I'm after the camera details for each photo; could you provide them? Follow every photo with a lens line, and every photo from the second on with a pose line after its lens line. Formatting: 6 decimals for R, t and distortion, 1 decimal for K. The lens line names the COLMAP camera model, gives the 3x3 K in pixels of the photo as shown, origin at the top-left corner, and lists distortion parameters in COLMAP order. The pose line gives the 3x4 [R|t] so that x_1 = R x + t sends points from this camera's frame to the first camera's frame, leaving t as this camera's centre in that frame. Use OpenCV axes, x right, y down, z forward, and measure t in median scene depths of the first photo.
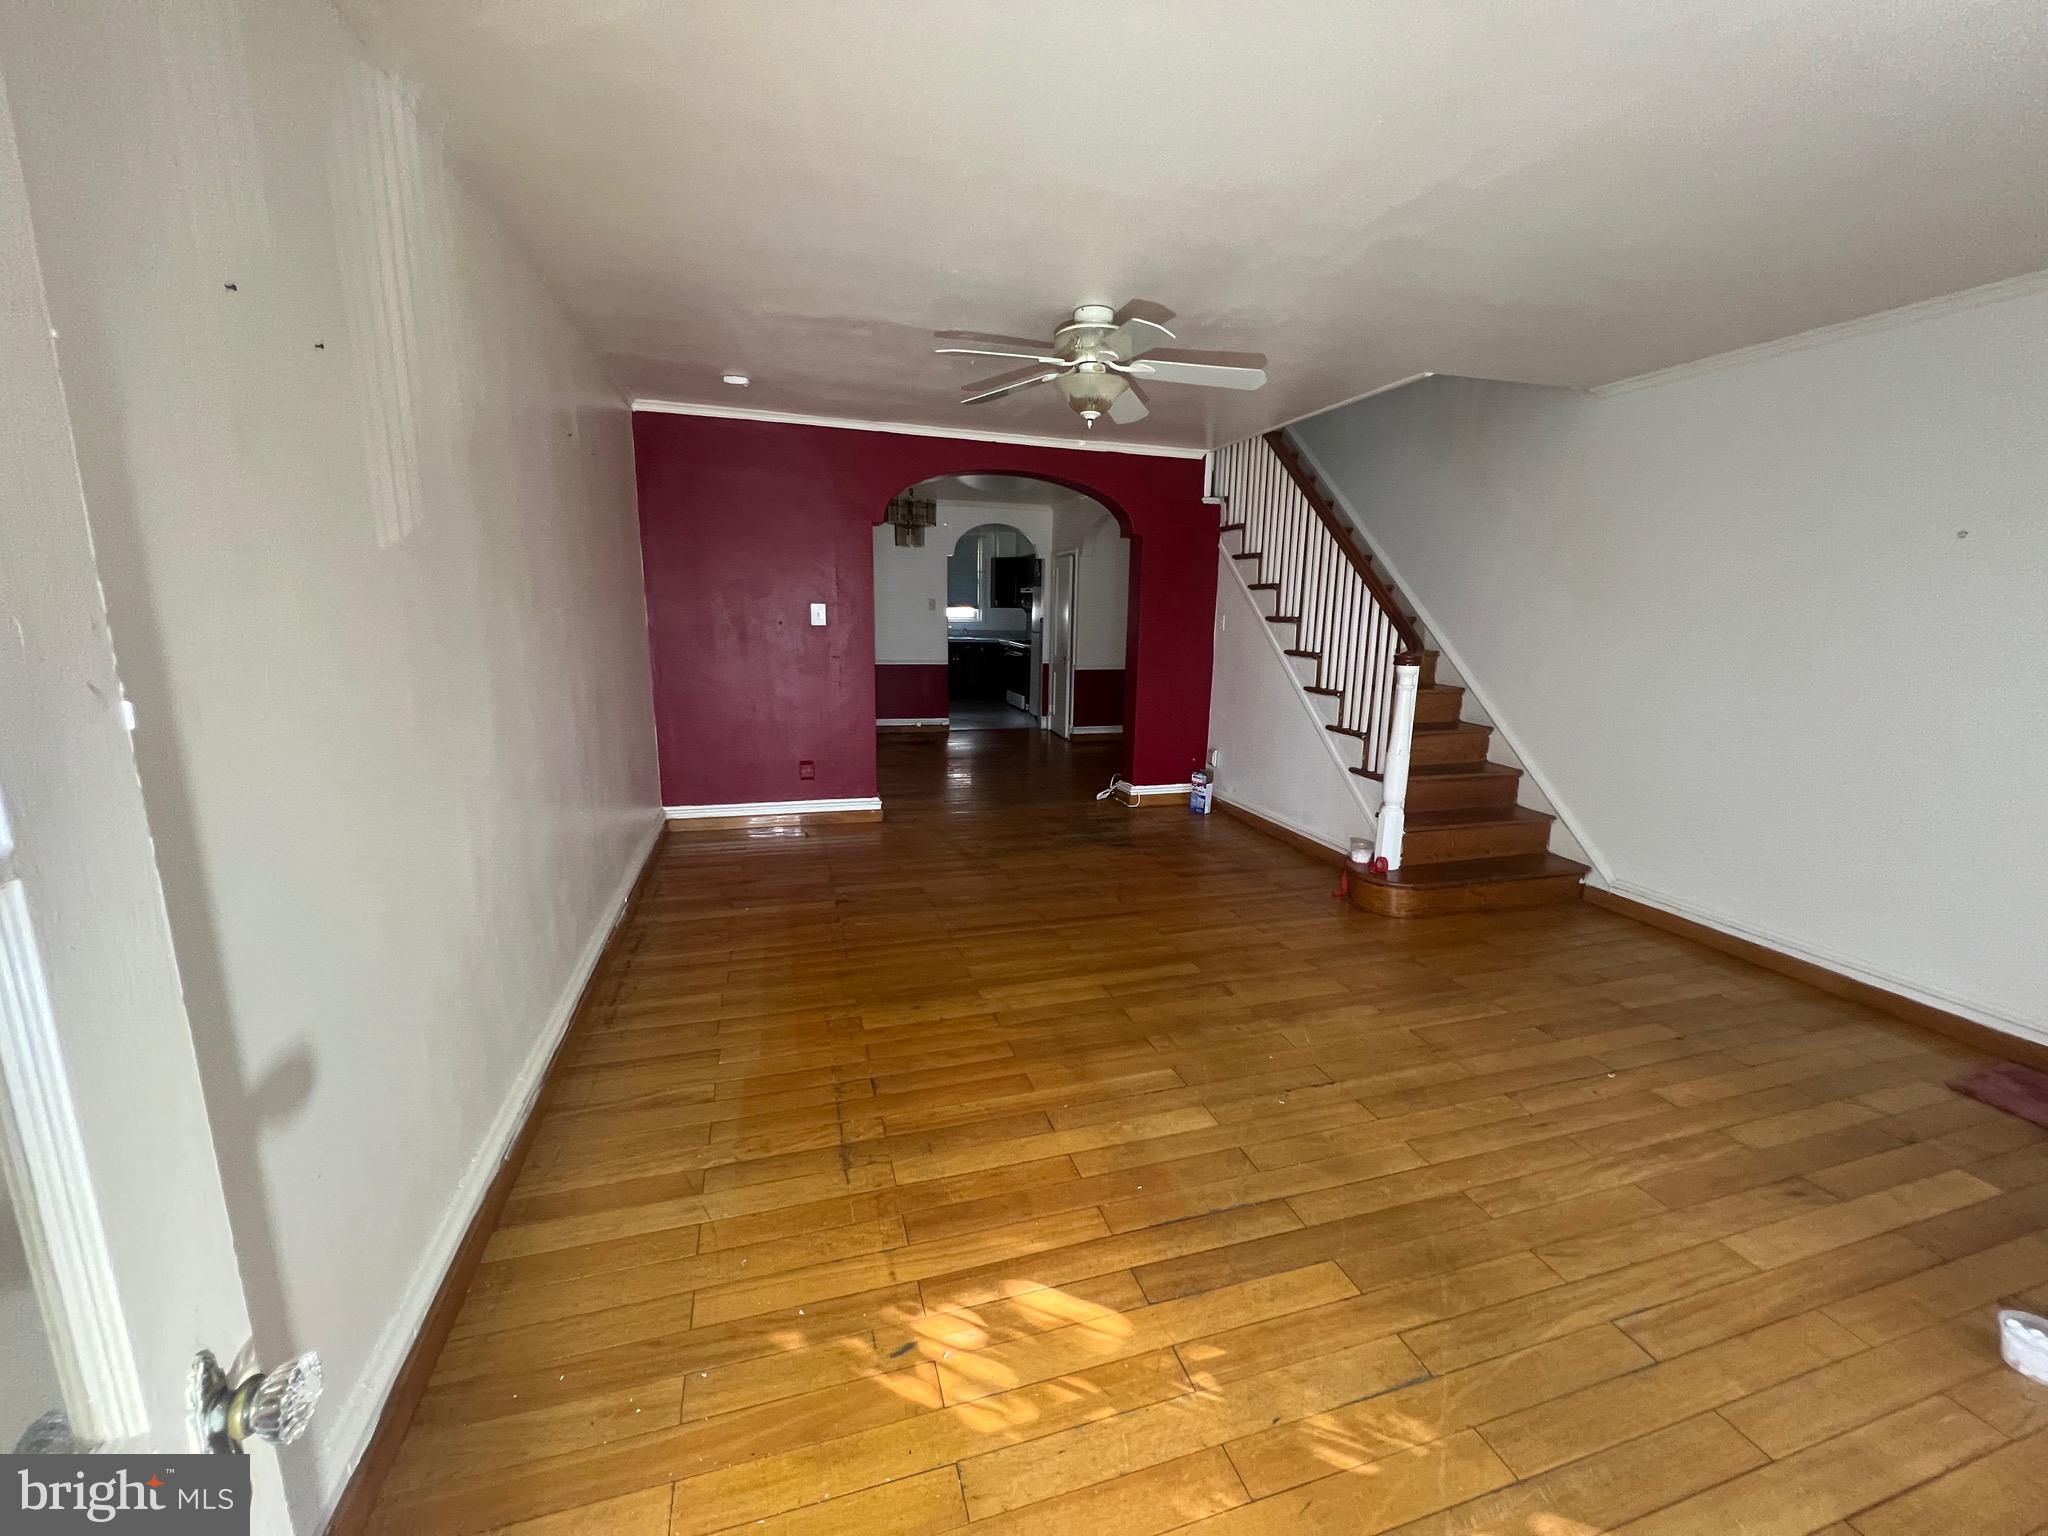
lens RADIAL K [[819.6, 0, 1021.0], [0, 819.6, 770.9], [0, 0, 1]] dist [-0.002834, -0.000465]
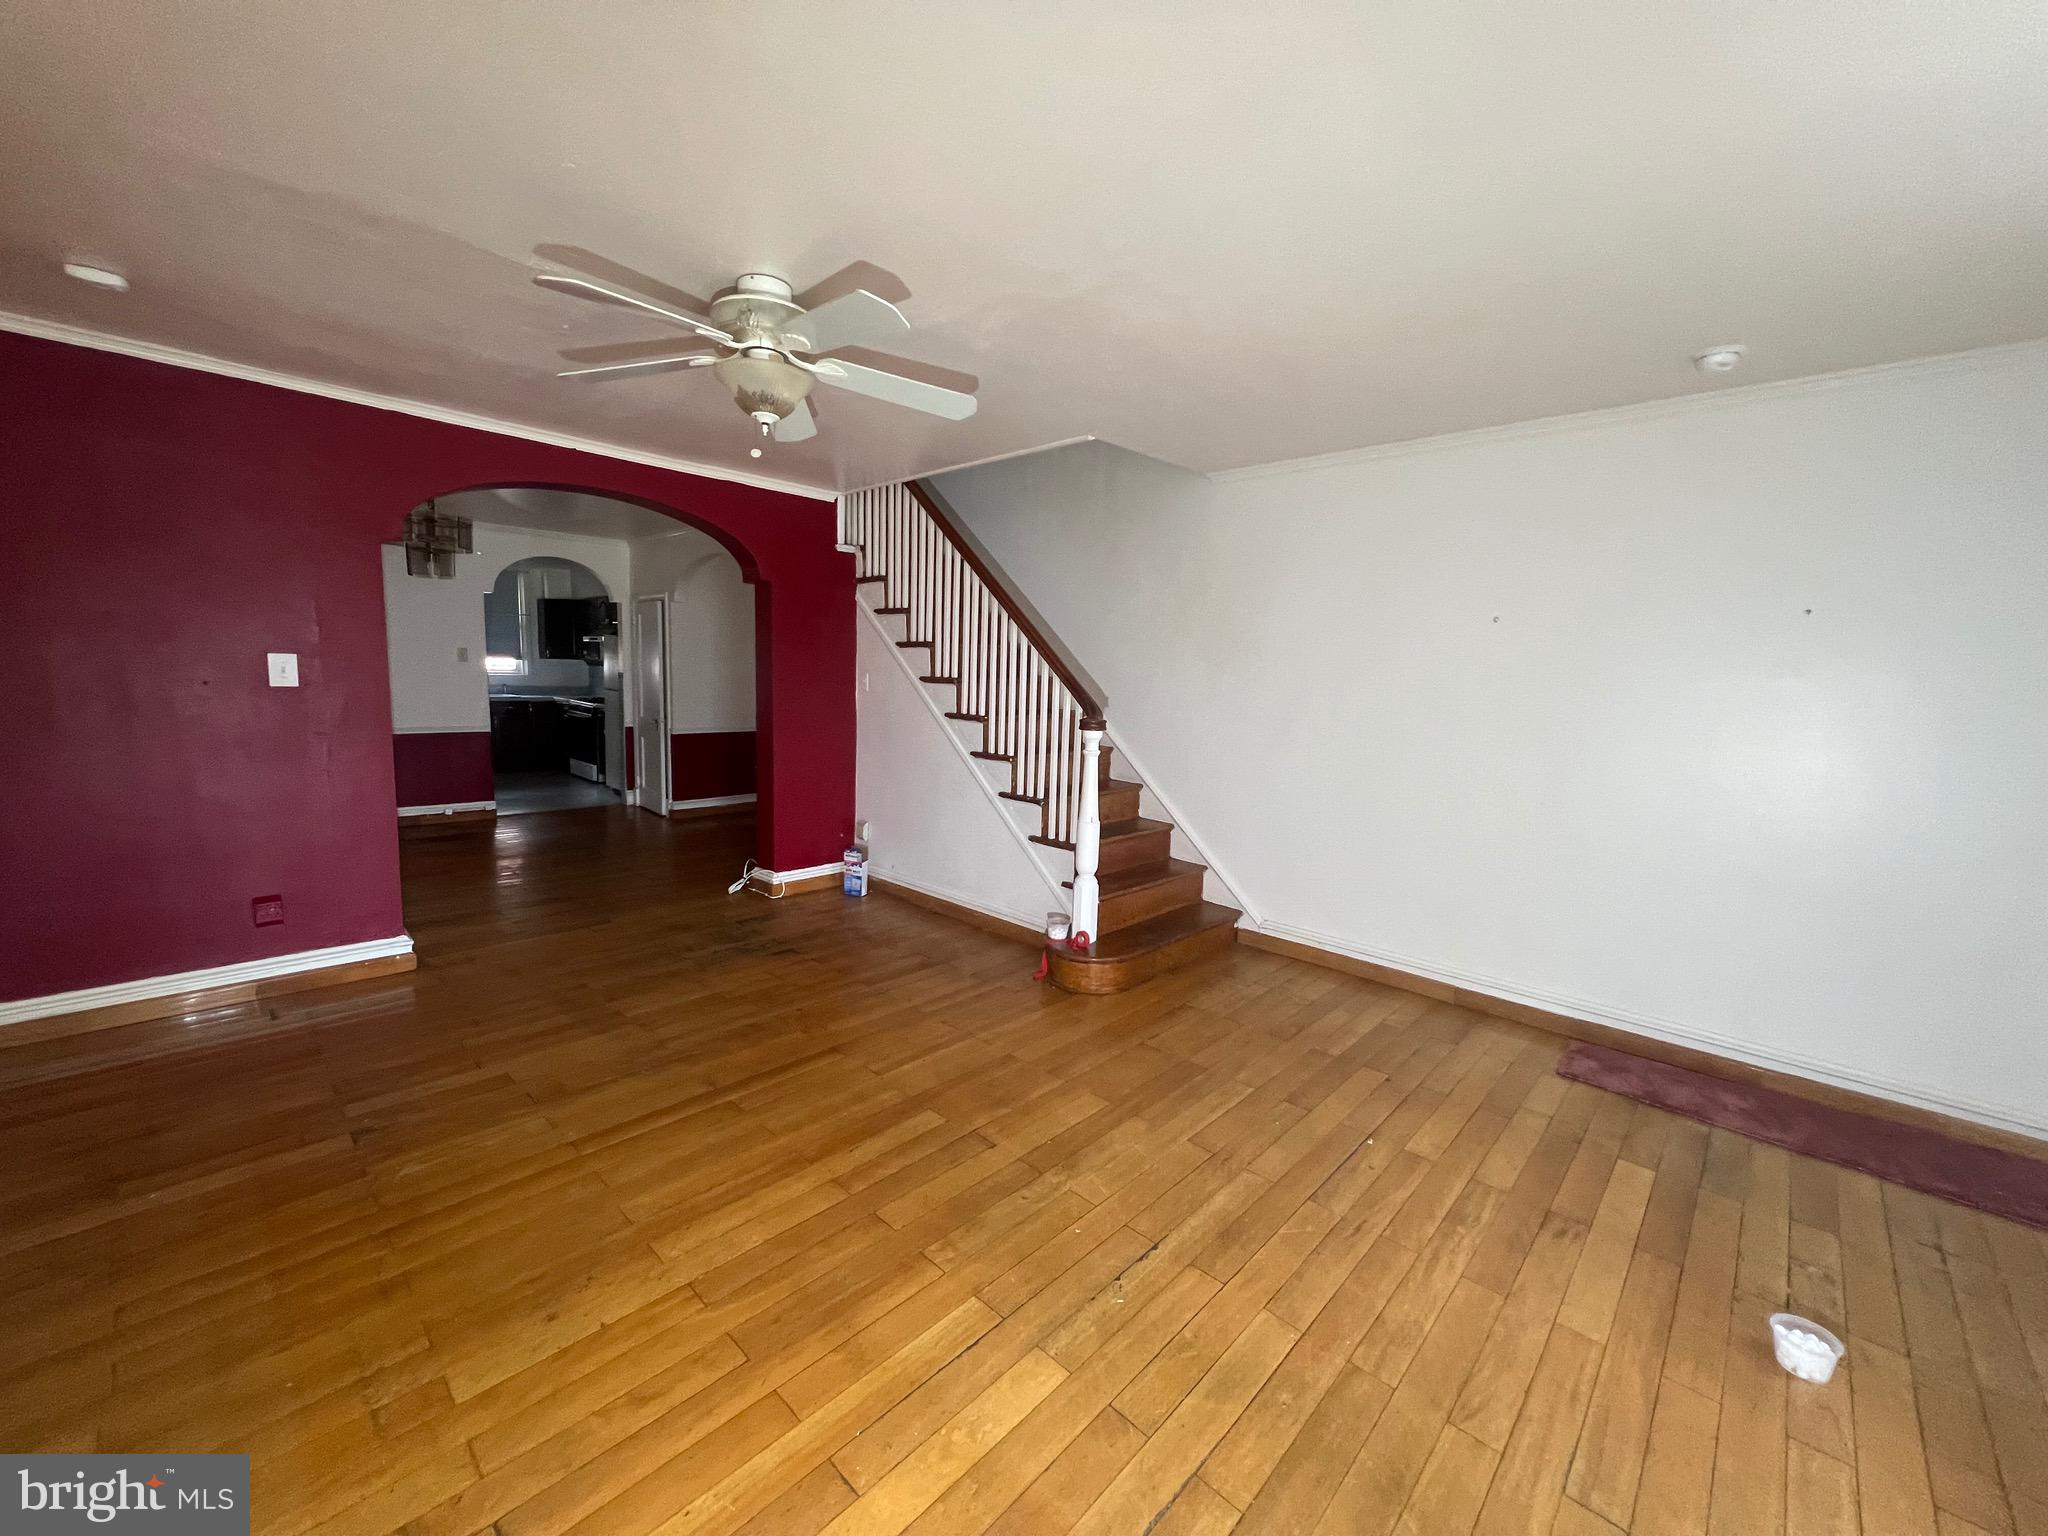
lens RADIAL K [[819.6, 0, 1022.9], [0, 819.6, 767.5], [0, 0, 1]] dist [-0.002834, -0.000465]
pose [[0.869950, -0.048520, 0.490746, -0.075035], [0.081152, 0.995666, -0.045417, -0.046516], [-0.486416, 0.079336, 0.870118, 0.198589]]
